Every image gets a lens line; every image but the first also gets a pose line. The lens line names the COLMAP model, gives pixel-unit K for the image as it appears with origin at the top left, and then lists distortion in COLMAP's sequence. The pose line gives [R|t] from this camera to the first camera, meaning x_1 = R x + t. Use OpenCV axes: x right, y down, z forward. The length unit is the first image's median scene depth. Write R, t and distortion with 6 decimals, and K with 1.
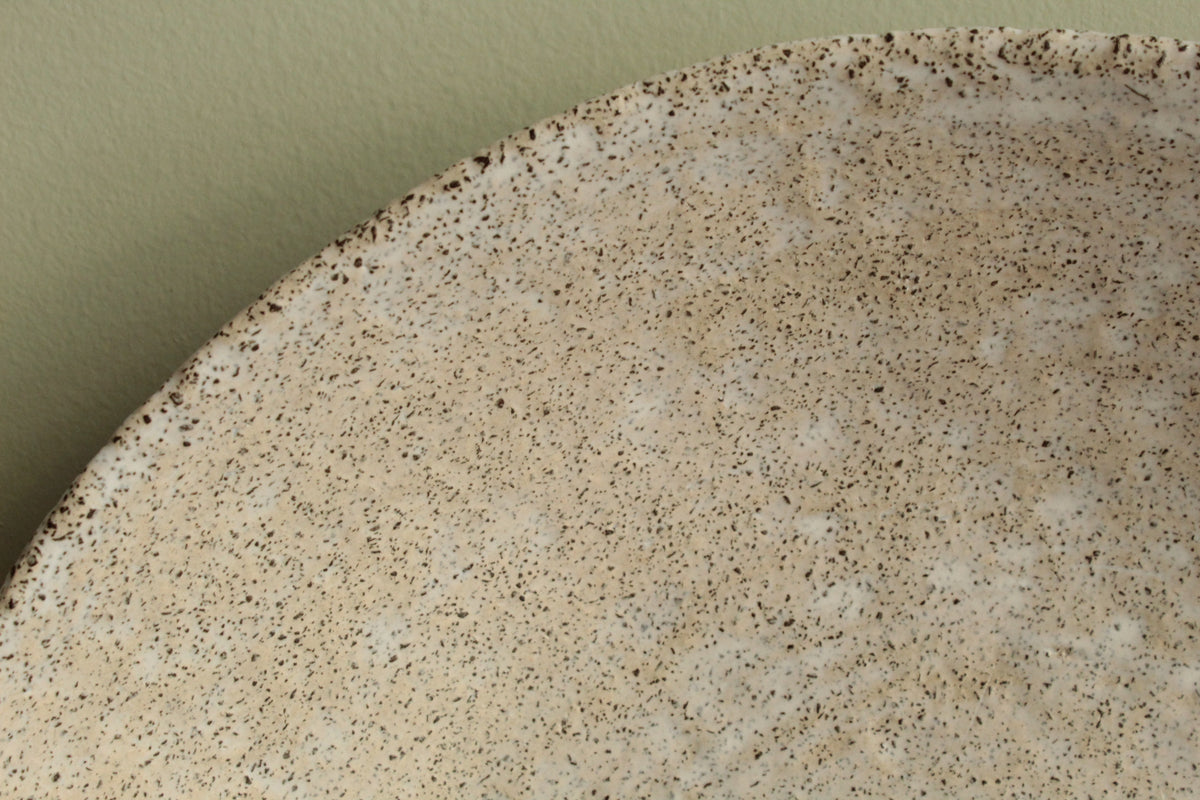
lens RADIAL K [[1437.7, 0, 600.2], [0, 1437.7, 401.4], [0, 0, 1]] dist [-0.011391, 0.000000]
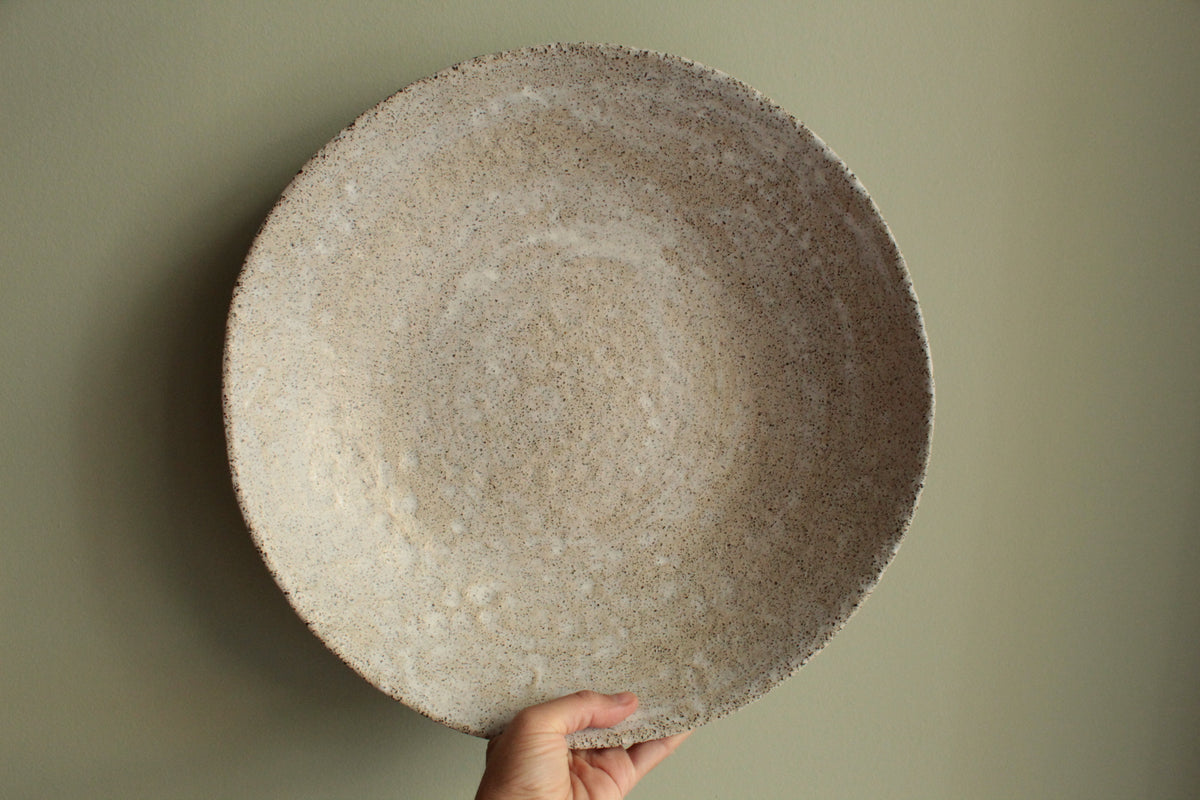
lens RADIAL K [[1437.7, 0, 600.1], [0, 1437.7, 400.1], [0, 0, 1]] dist [-0.011391, 0.000000]
pose [[-0.900935, 0.194862, 0.387743, -0.940181], [-0.179725, -0.980829, 0.075324, 0.207704], [0.394988, -0.001825, 0.918685, -1.760437]]
